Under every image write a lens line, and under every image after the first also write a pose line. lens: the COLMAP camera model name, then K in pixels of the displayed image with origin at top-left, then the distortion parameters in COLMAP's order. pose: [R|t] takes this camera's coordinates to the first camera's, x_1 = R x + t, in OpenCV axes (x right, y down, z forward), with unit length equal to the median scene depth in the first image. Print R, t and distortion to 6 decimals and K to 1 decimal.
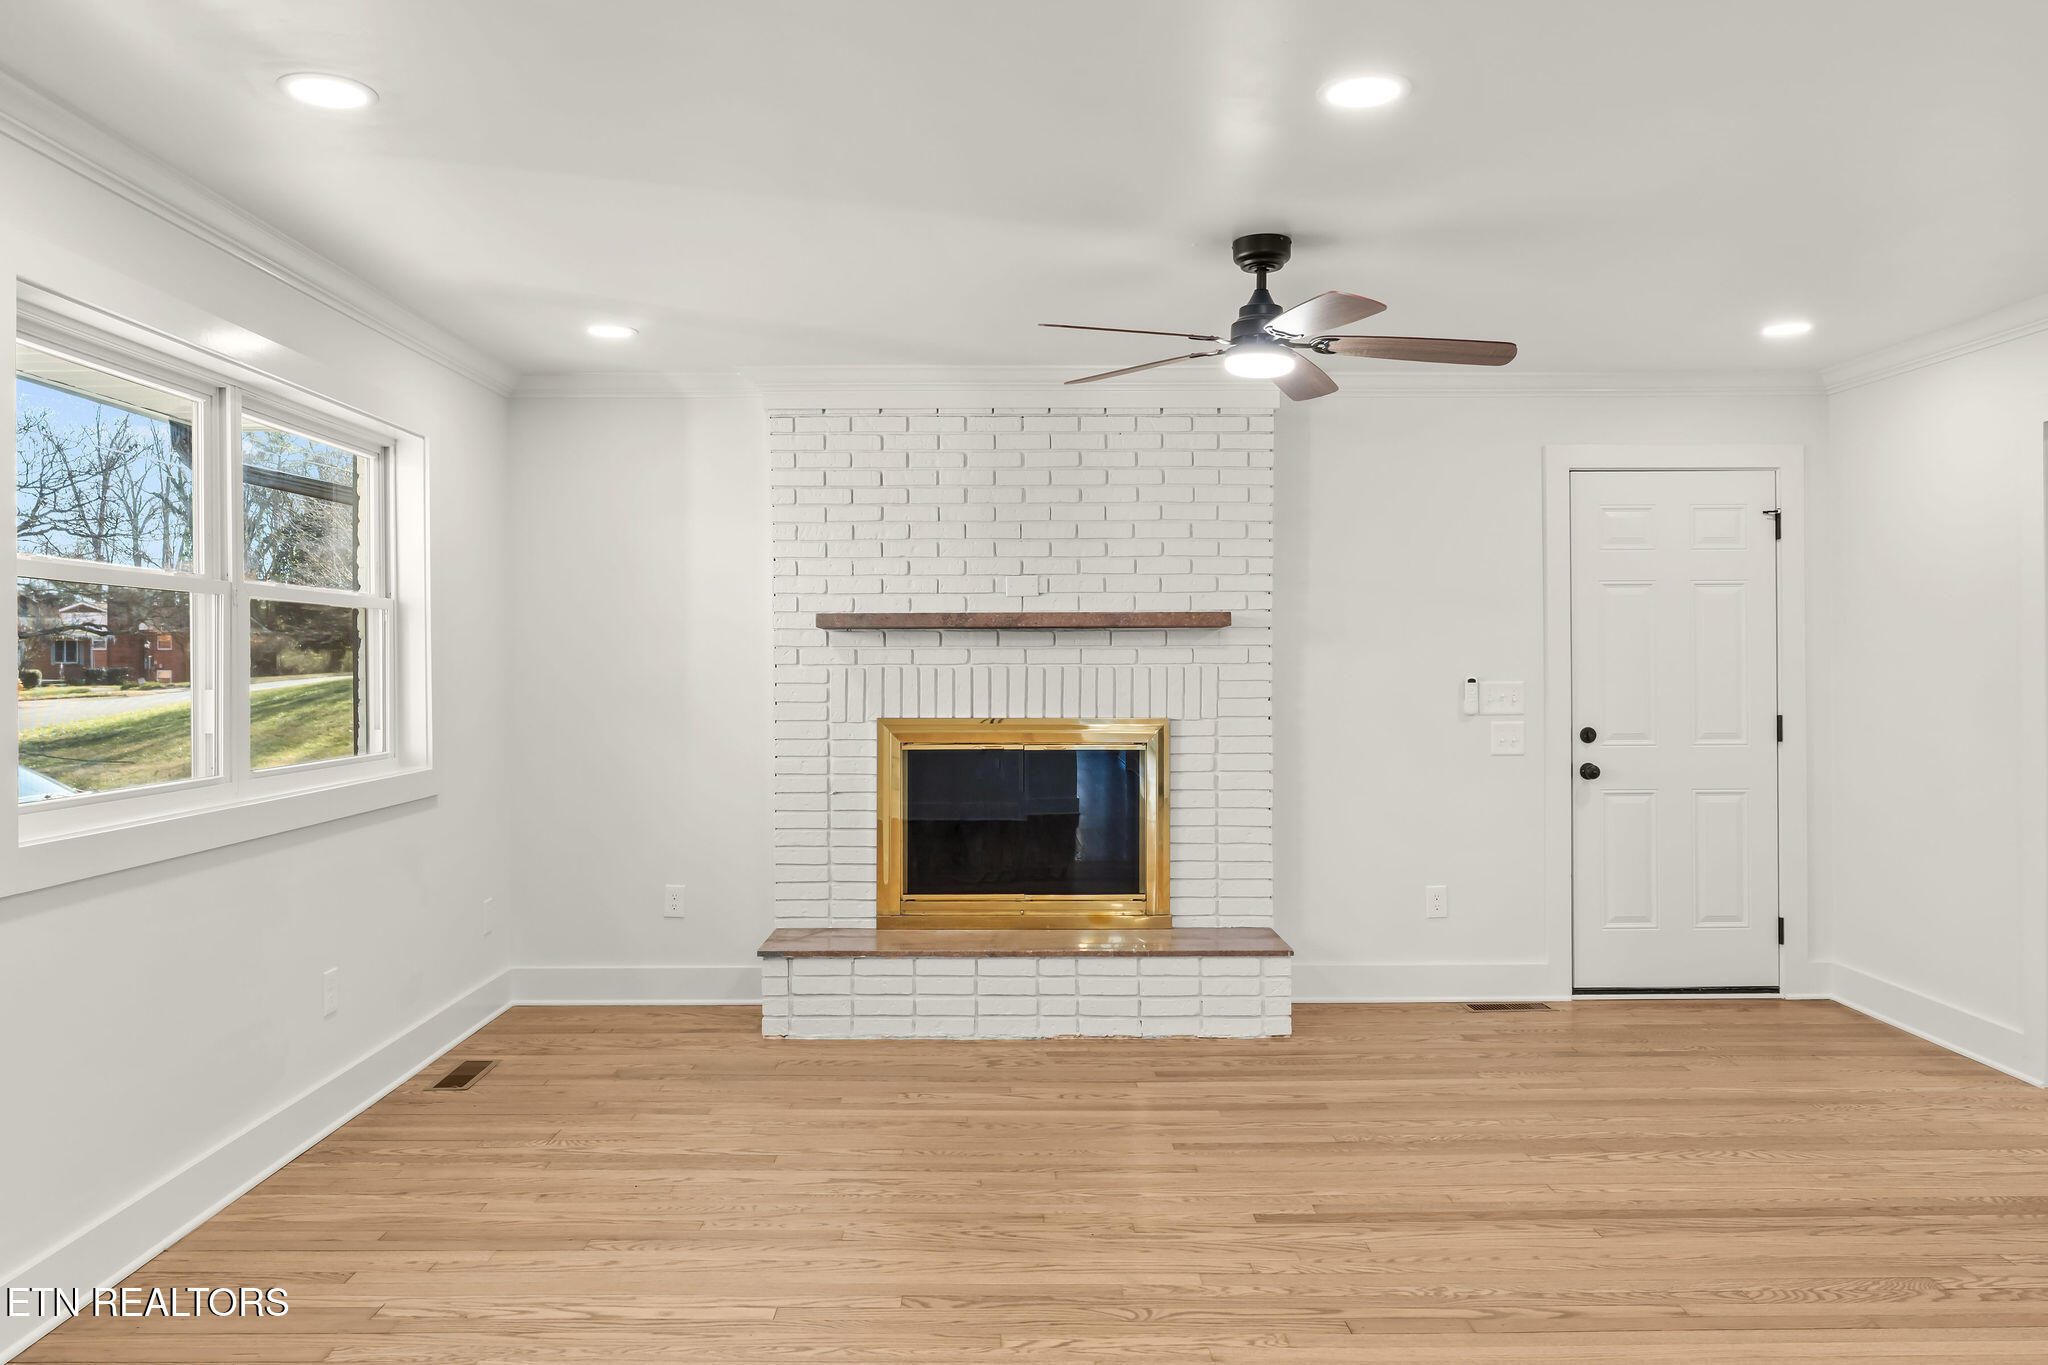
lens RADIAL K [[1442.3, 0, 1015.7], [0, 1442.3, 662.2], [0, 0, 1]] dist [0.002372, -0.003777]
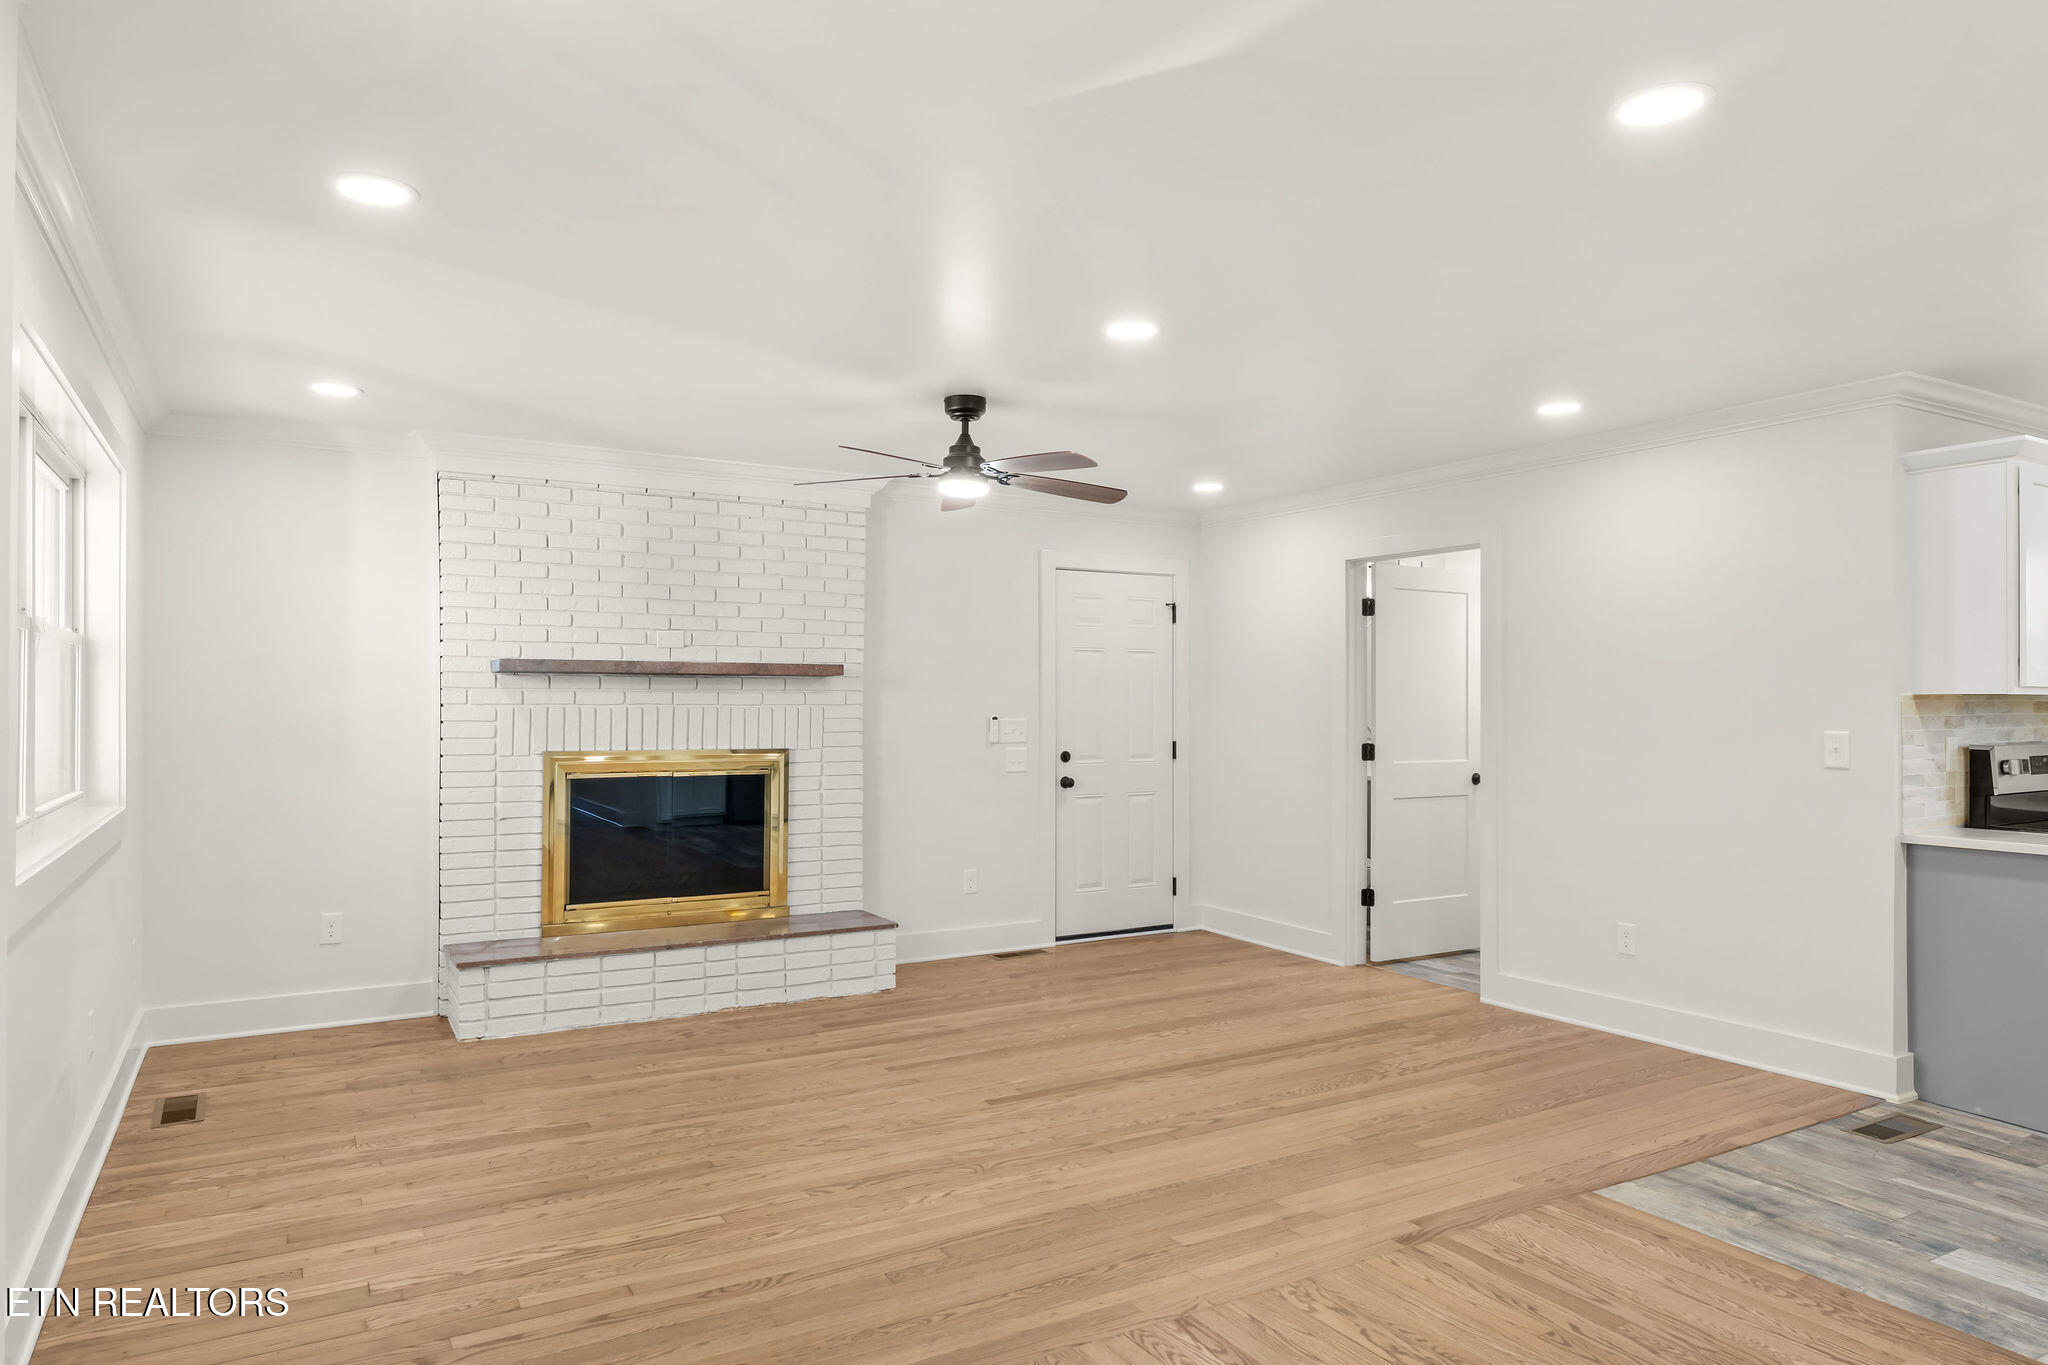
lens RADIAL K [[1256.7, 0, 1017.3], [0, 1256.7, 700.2], [0, 0, 1]] dist [-0.001004, 0.002414]
pose [[0.867860, 0.006336, 0.496768, -0.314466], [-0.005539, 0.999980, -0.003077, -0.000953], [-0.496777, -0.000081, 0.867878, -0.053747]]
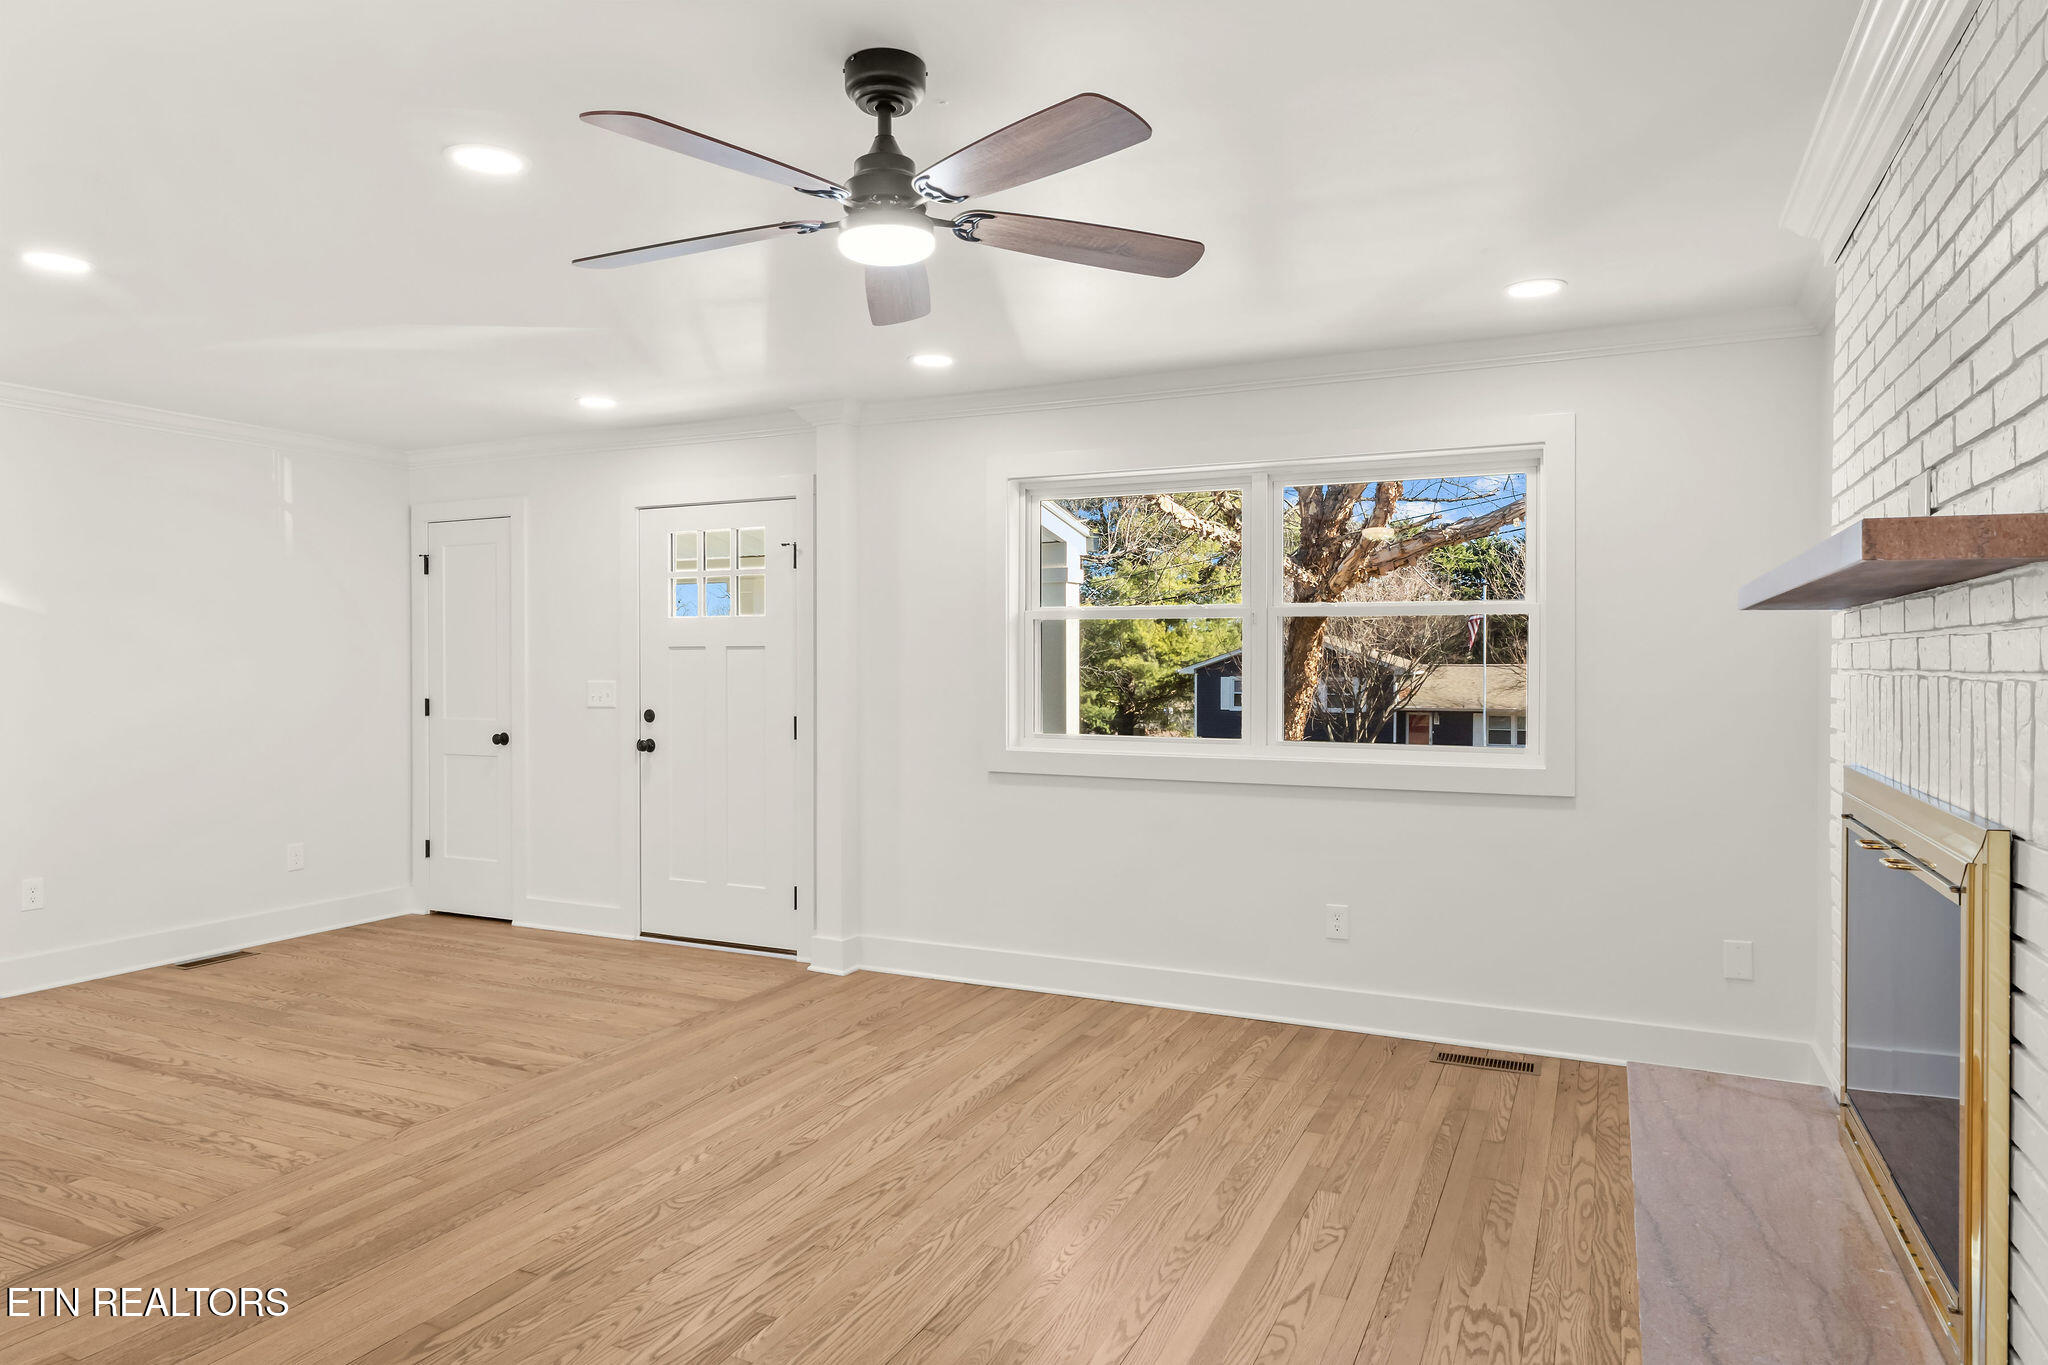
lens RADIAL K [[1256.7, 0, 1022.1], [0, 1256.7, 674.2], [0, 0, 1]] dist [-0.001004, 0.002414]
pose [[-0.439299, 0.009480, -0.898291, 0.578637], [-0.000486, 0.999942, 0.010791, -0.003590], [0.898341, 0.005177, -0.439269, 1.103378]]
